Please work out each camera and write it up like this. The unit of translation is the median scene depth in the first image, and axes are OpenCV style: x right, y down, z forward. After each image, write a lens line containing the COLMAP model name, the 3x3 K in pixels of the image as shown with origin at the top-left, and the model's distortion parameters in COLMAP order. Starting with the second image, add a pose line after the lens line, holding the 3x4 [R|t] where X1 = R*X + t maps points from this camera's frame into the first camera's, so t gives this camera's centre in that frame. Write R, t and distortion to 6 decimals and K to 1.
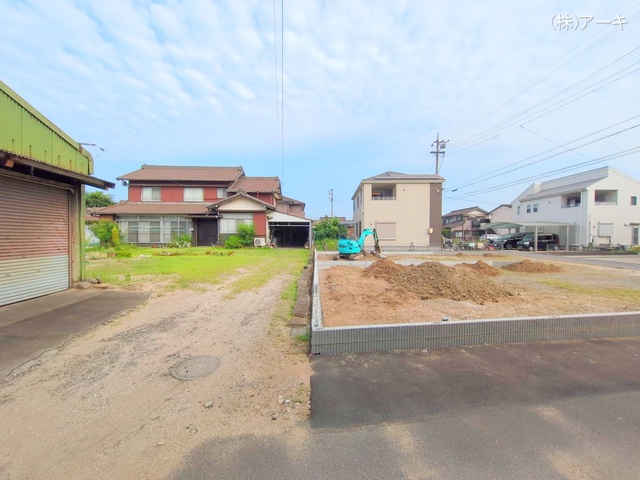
lens RADIAL K [[266.7, 0, 312.7], [0, 266.7, 242.0], [0, 0, 1]] dist [-0.000034, 0.000023]
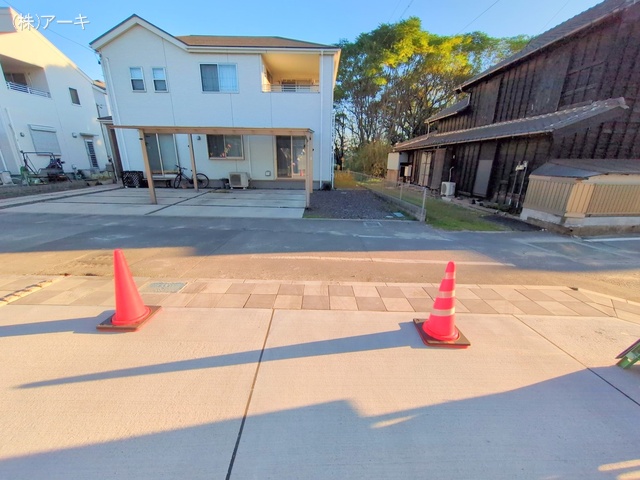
lens RADIAL K [[255.2, 0, 320.0], [0, 255.2, 240.0], [0, 0, 1]] dist [0.001119, -0.000101]
pose [[-0.014971, -0.301464, 0.953360, 0.510441], [0.005986, 0.953423, 0.301578, -0.008055], [-0.999870, 0.010221, -0.012469, 0.419742]]
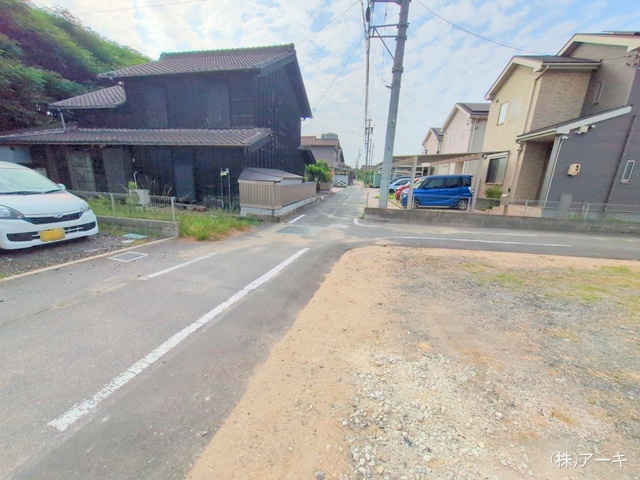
lens RADIAL K [[252.2, 0, 322.6], [0, 252.2, 239.6], [0, 0, 1]] dist [0.002067, 0.000239]
pose [[-0.961034, -0.107970, 0.254472, 0.598329], [-0.038744, 0.964090, 0.262736, -0.005976], [-0.273701, 0.242639, -0.930706, 0.488370]]
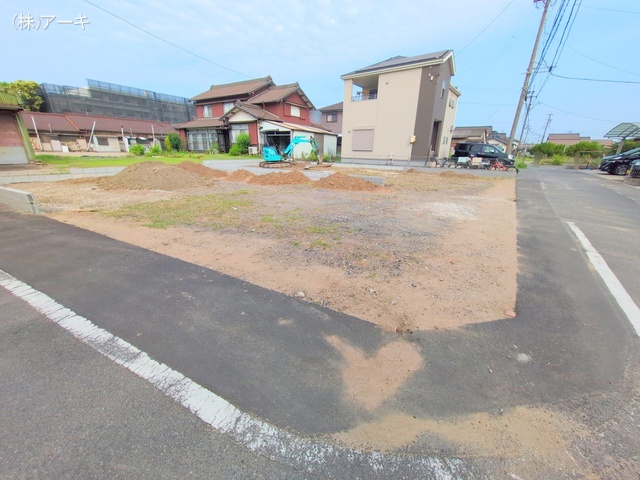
lens RADIAL K [[257.0, 0, 321.1], [0, 257.0, 244.6], [0, 0, 1]] dist [-0.000104, 0.000060]
pose [[0.810668, 0.214787, -0.544687, 0.621723], [-0.028919, 0.943837, 0.329144, 0.008198], [0.584792, -0.251075, 0.771350, 0.167142]]
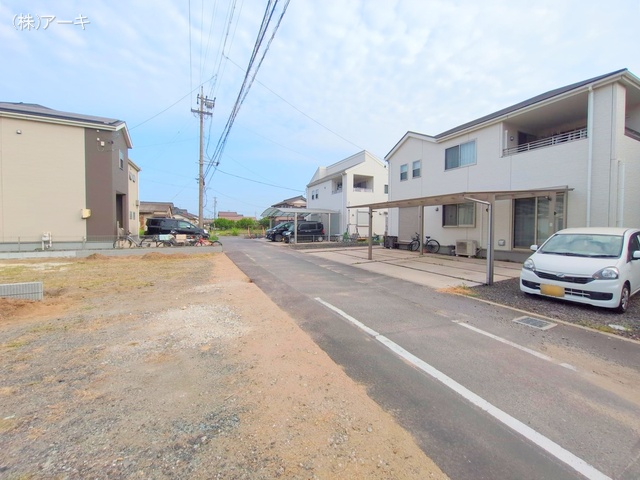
lens RADIAL K [[256.4, 0, 324.1], [0, 256.4, 231.9], [0, 0, 1]] dist [0.001518, 0.000258]
pose [[0.895321, -0.004940, 0.445394, 0.577827], [0.004648, 0.999988, 0.001748, -0.001598], [-0.445398, 0.000505, 0.895333, 0.261454]]
